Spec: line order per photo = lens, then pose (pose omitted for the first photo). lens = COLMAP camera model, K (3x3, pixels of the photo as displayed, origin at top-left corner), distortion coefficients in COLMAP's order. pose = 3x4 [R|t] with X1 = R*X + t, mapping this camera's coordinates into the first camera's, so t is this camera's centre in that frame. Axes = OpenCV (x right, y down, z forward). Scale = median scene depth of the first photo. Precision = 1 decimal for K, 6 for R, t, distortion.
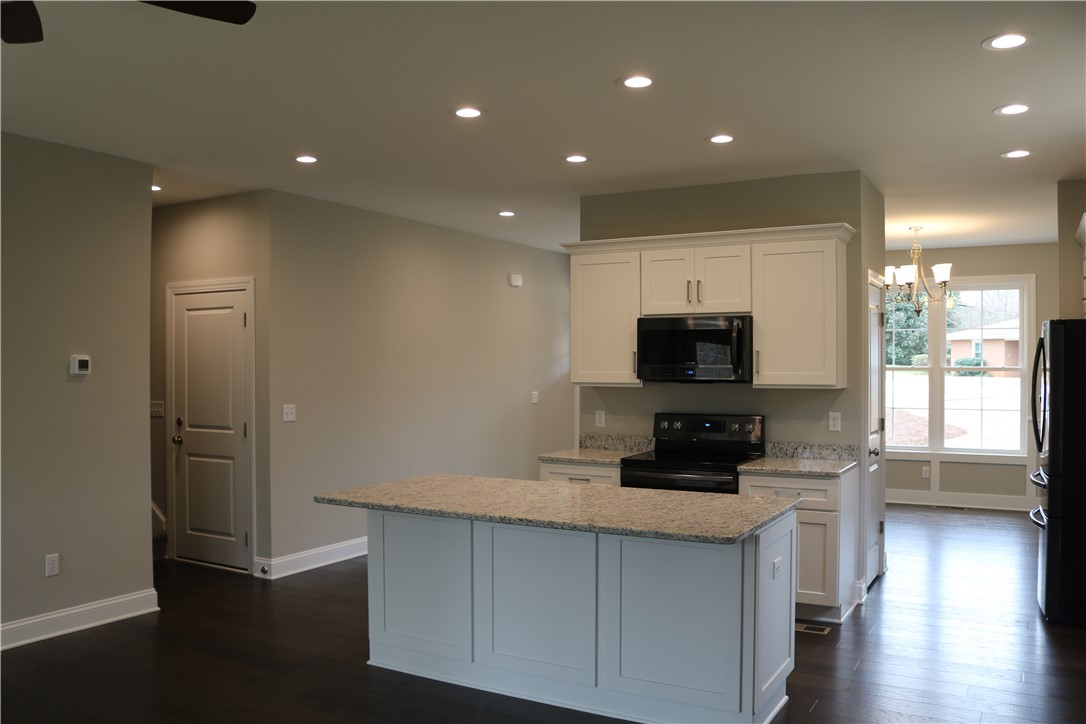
lens RADIAL K [[893.4, 0, 538.7], [0, 893.4, 365.3], [0, 0, 1]] dist [-0.162353, 0.135029]
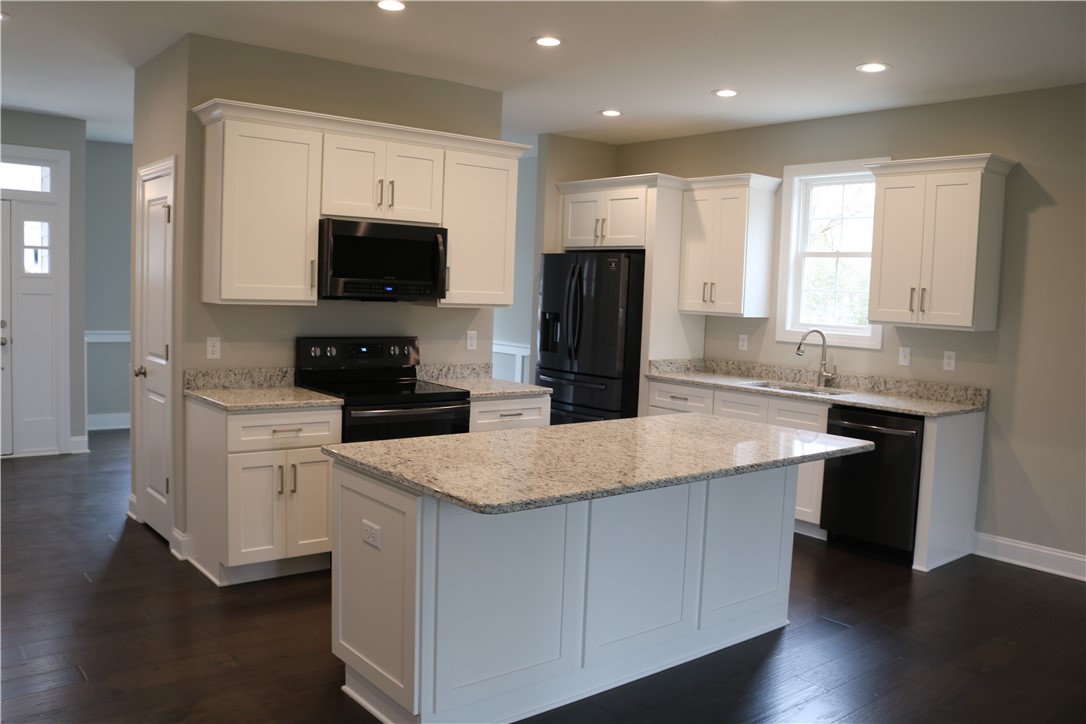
lens RADIAL K [[893.4, 0, 538.7], [0, 893.4, 365.3], [0, 0, 1]] dist [-0.162353, 0.135029]
pose [[0.364659, -0.065084, 0.928864, -0.566182], [-0.037020, 0.995752, 0.084304, 0.003829], [-0.930405, -0.065129, 0.360701, 0.549891]]
